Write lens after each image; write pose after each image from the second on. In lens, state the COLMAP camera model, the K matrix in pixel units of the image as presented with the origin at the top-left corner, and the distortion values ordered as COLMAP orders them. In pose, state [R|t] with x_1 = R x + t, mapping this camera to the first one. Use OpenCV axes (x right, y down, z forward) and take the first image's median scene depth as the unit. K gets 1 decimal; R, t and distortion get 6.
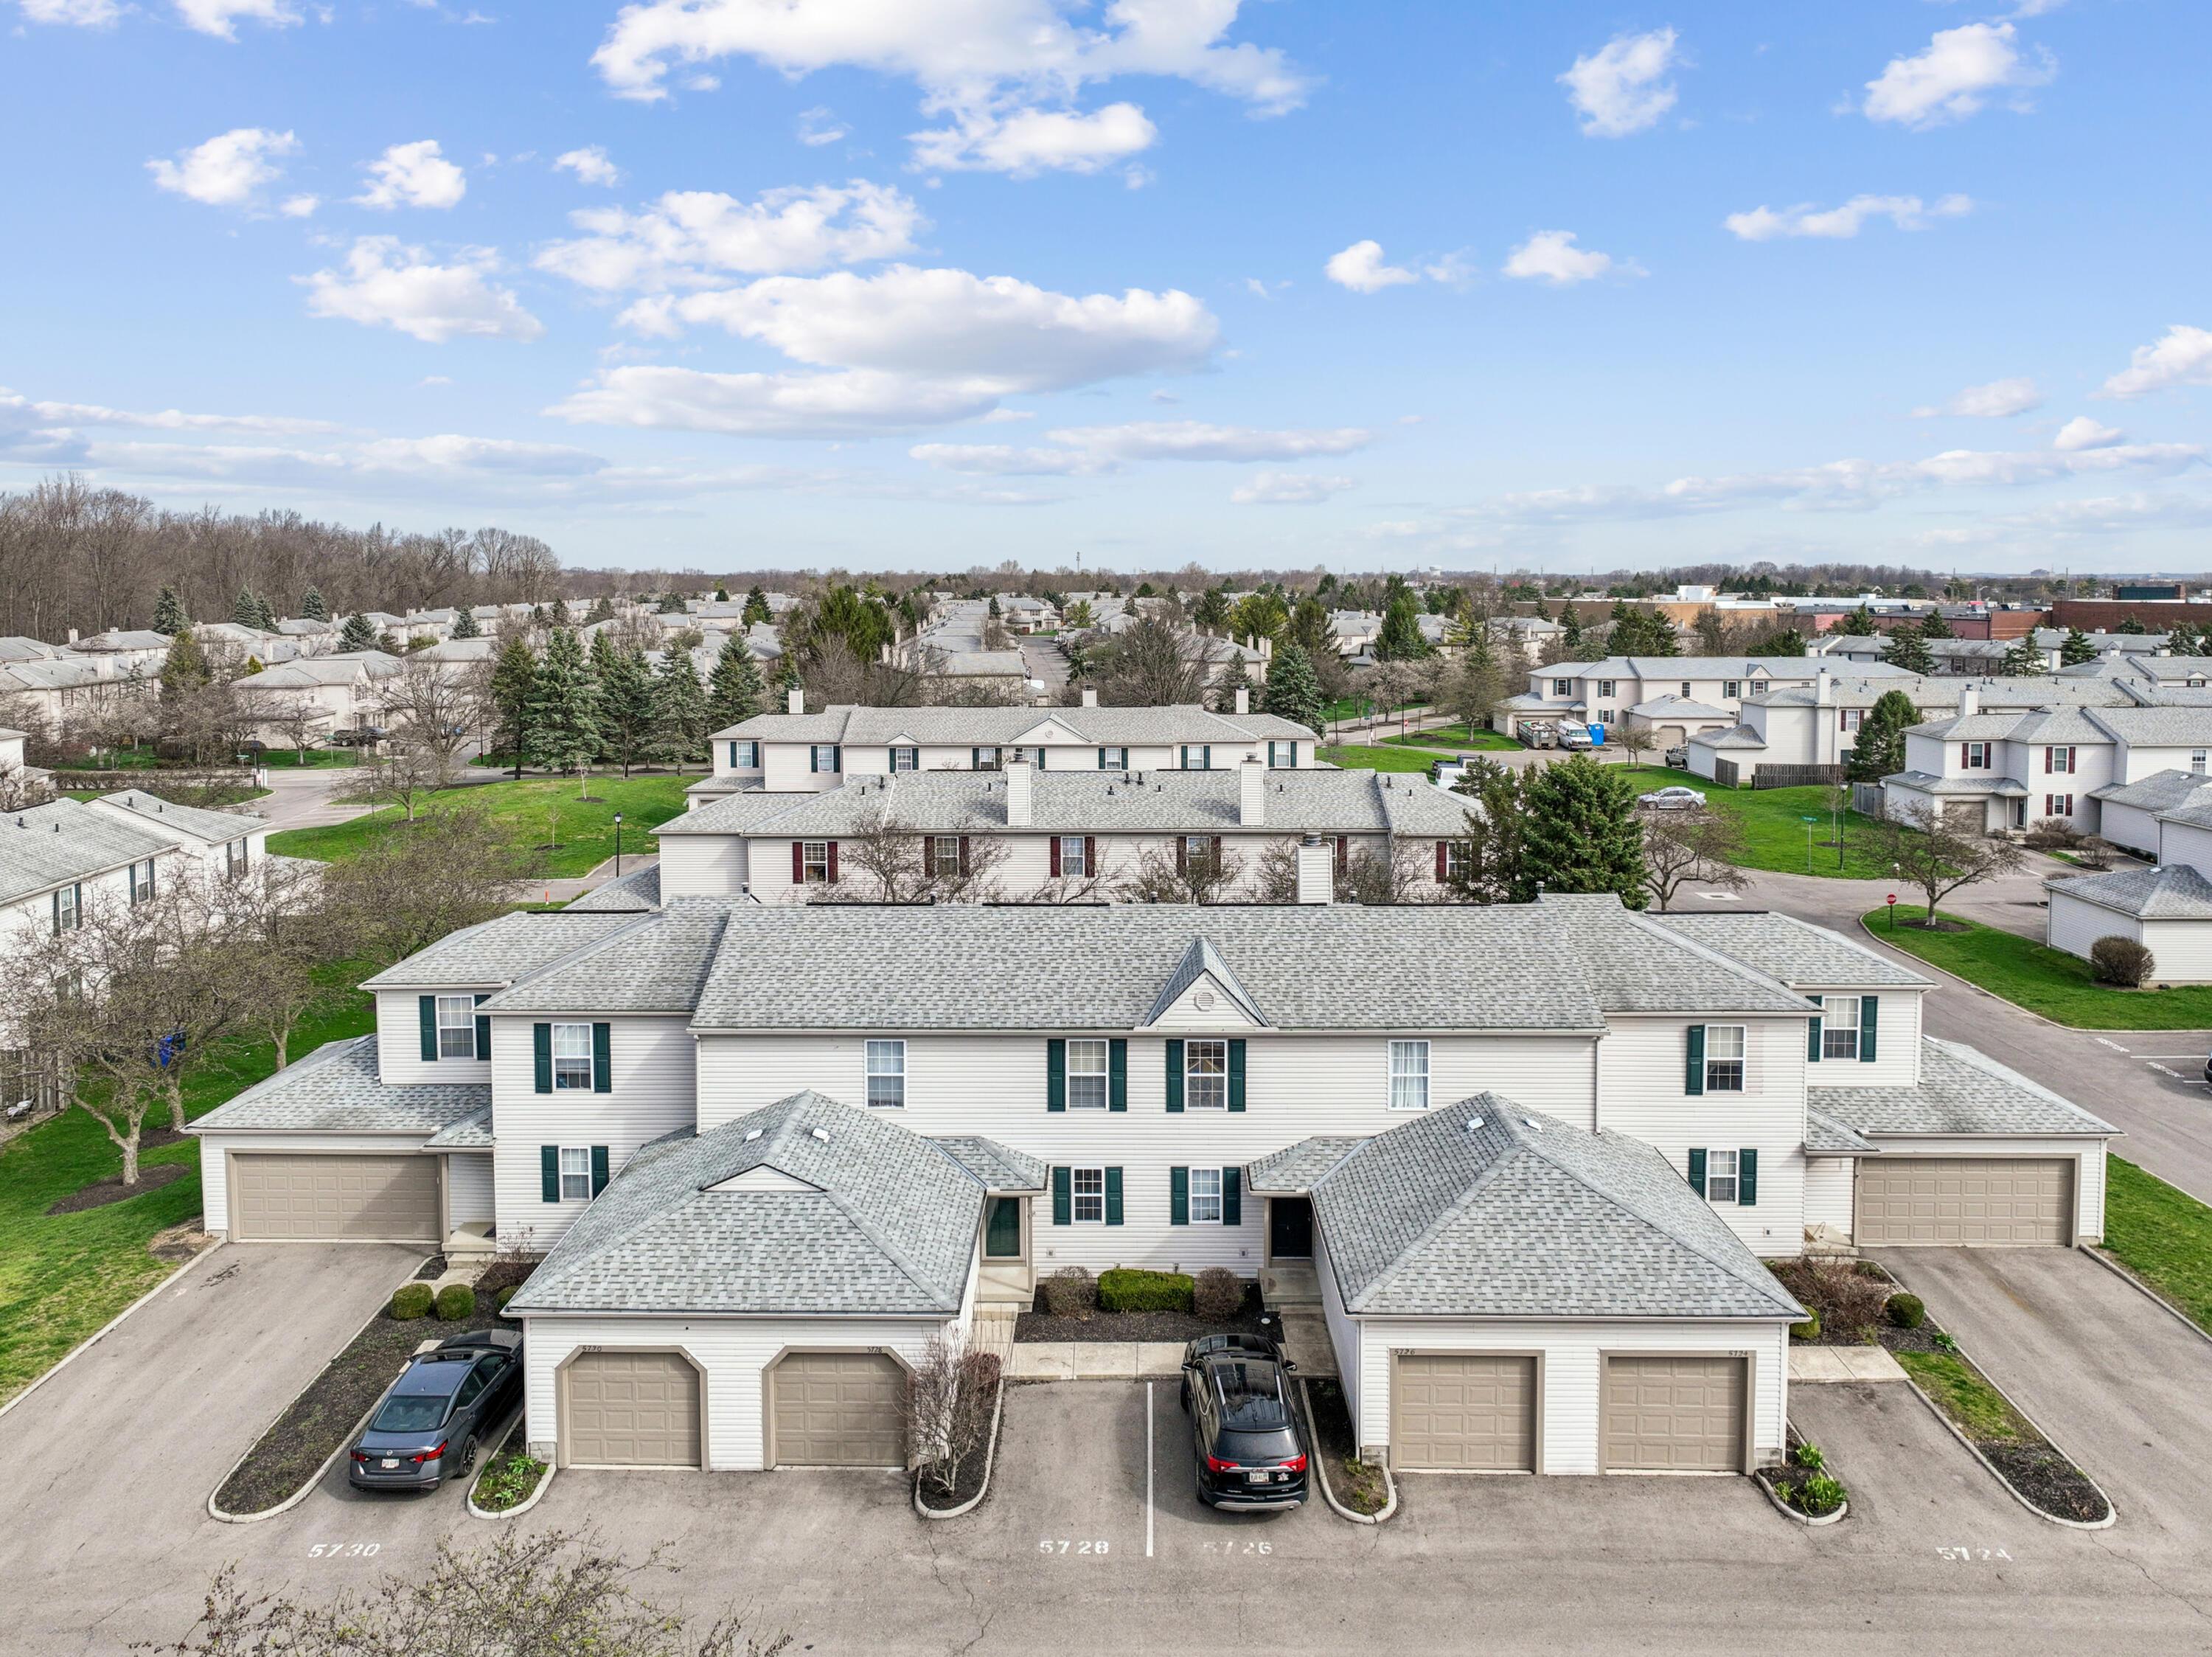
lens RADIAL K [[1327.1, 0, 1106.0], [0, 1327.1, 828.5], [0, 0, 1]] dist [0.001040, -0.001402]
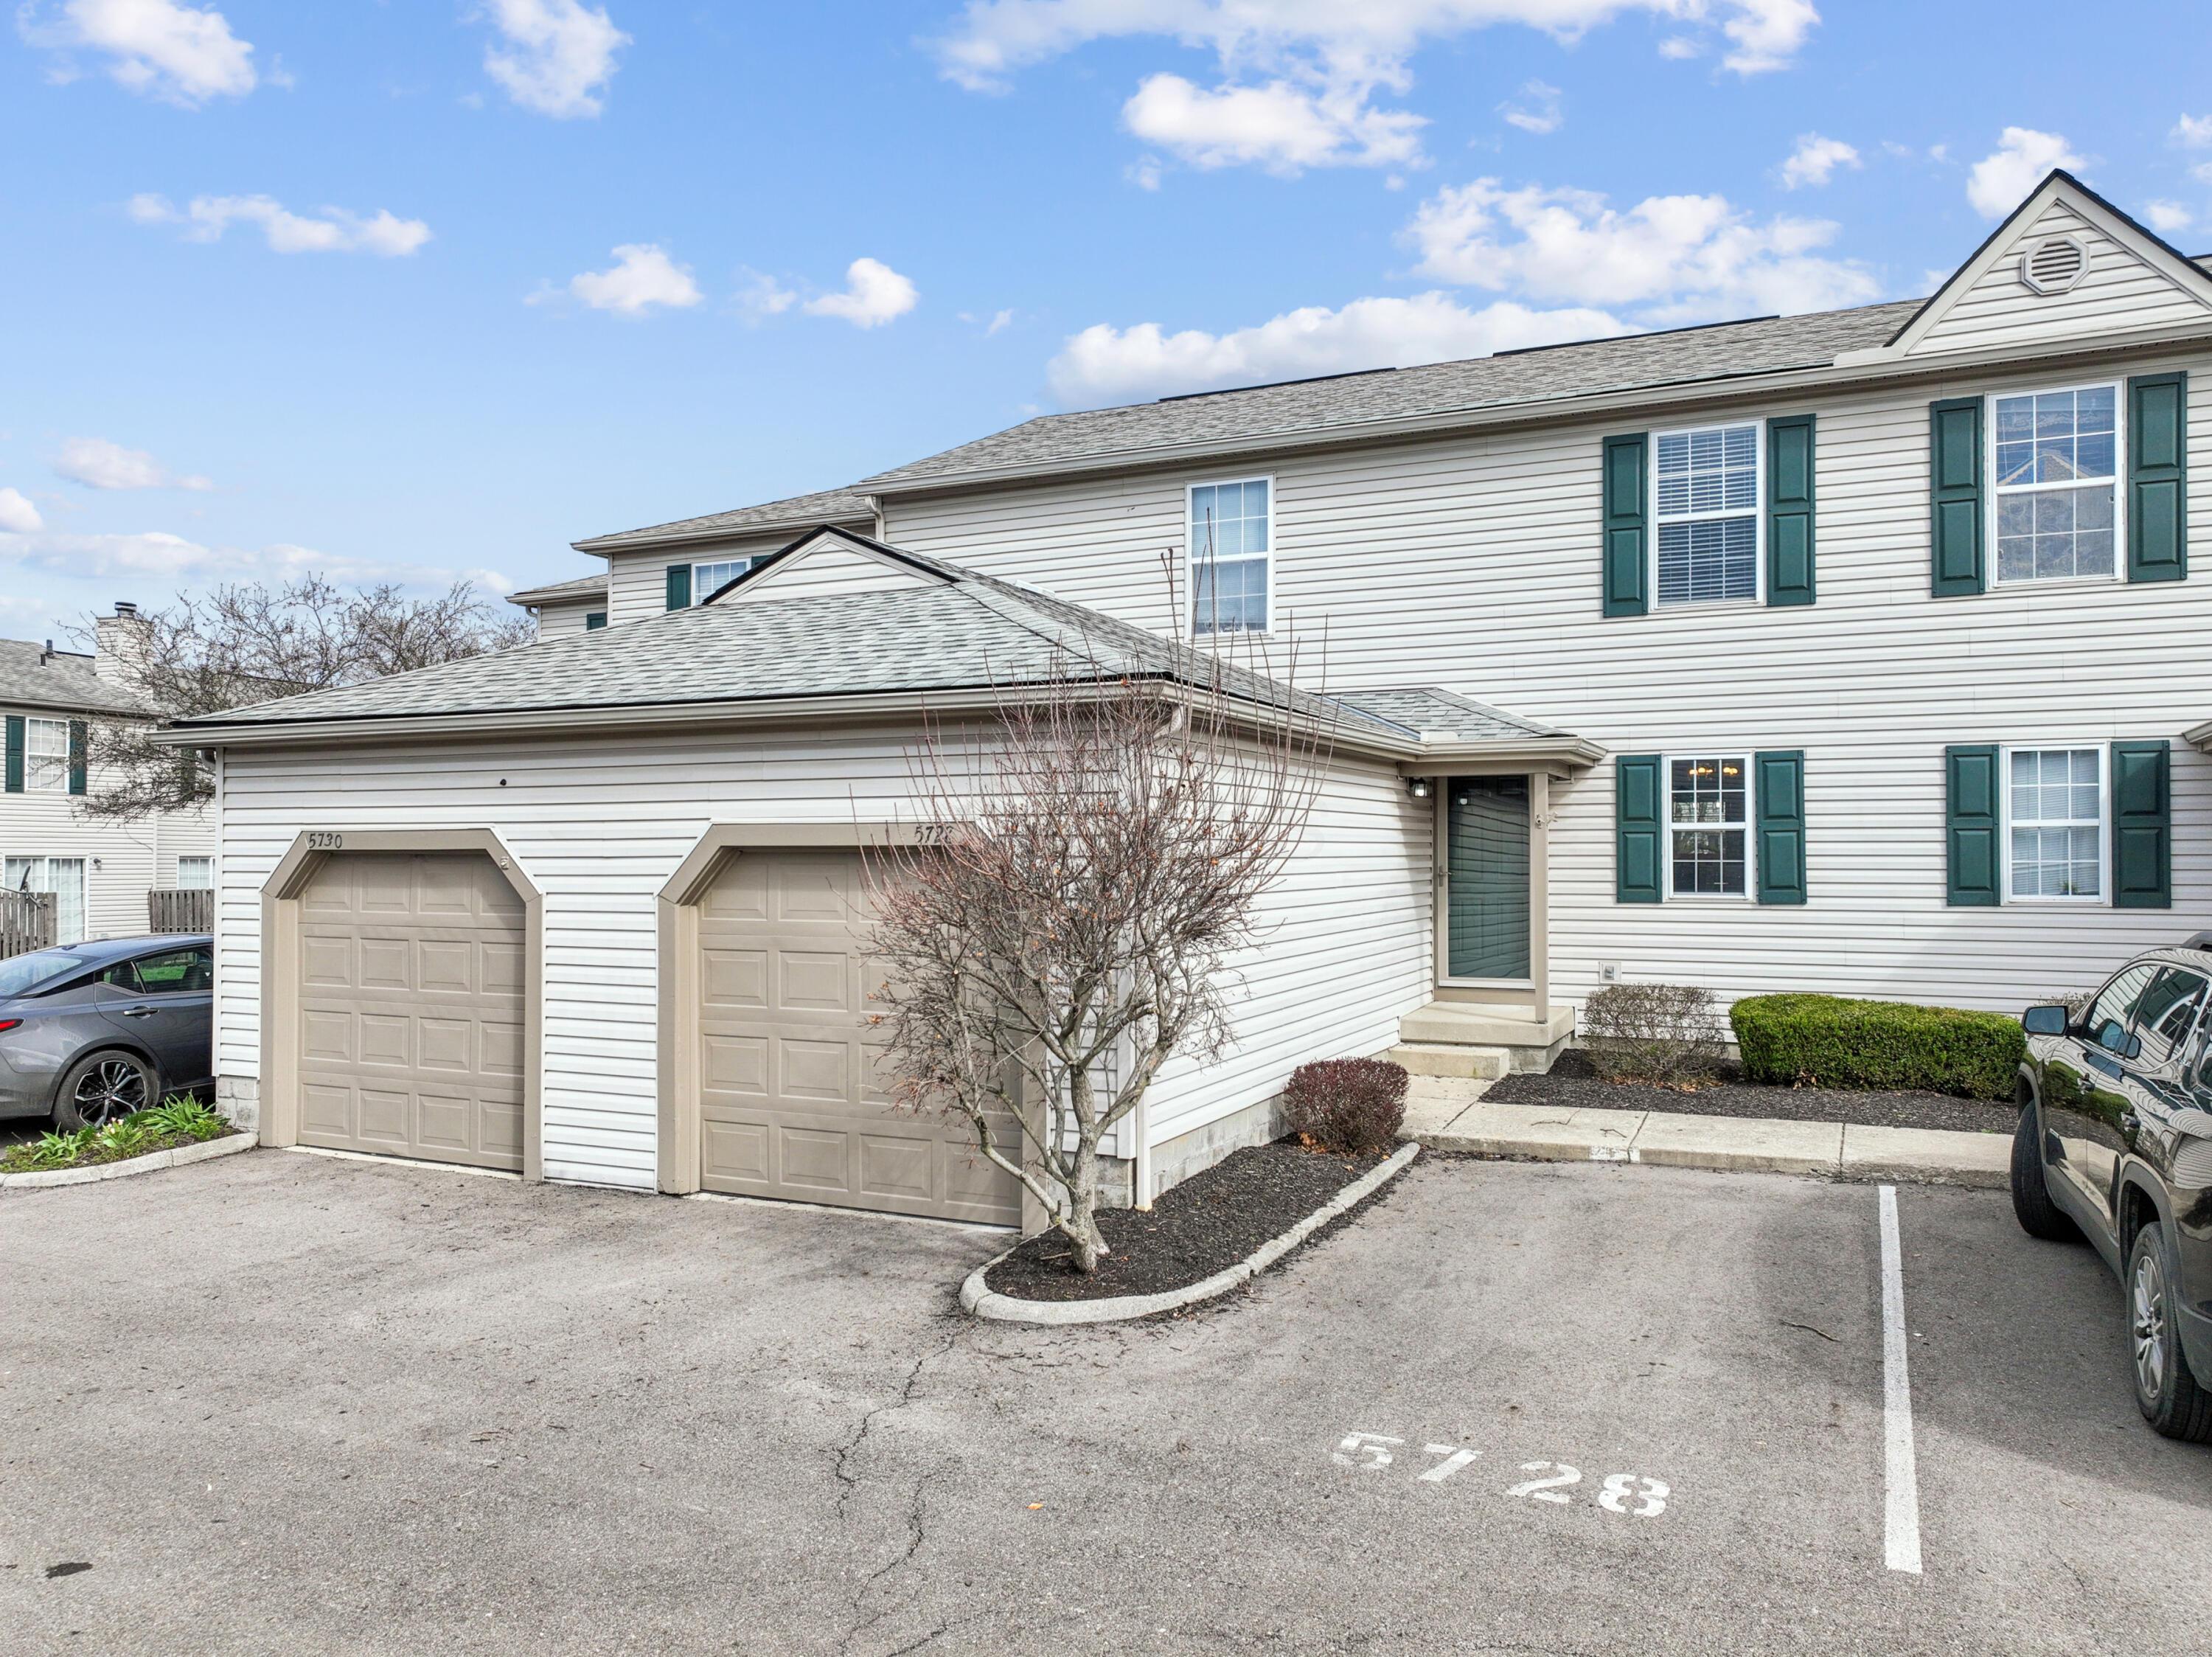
lens RADIAL K [[1568.2, 0, 1106.0], [0, 1568.2, 828.5], [0, 0, 1]] dist [0.005942, 0.004422]
pose [[0.912448, -0.000215, -0.409193, 0.014613], [-0.024449, 0.998185, -0.055042, 0.314235], [0.408462, 0.060227, 0.910786, 0.513338]]
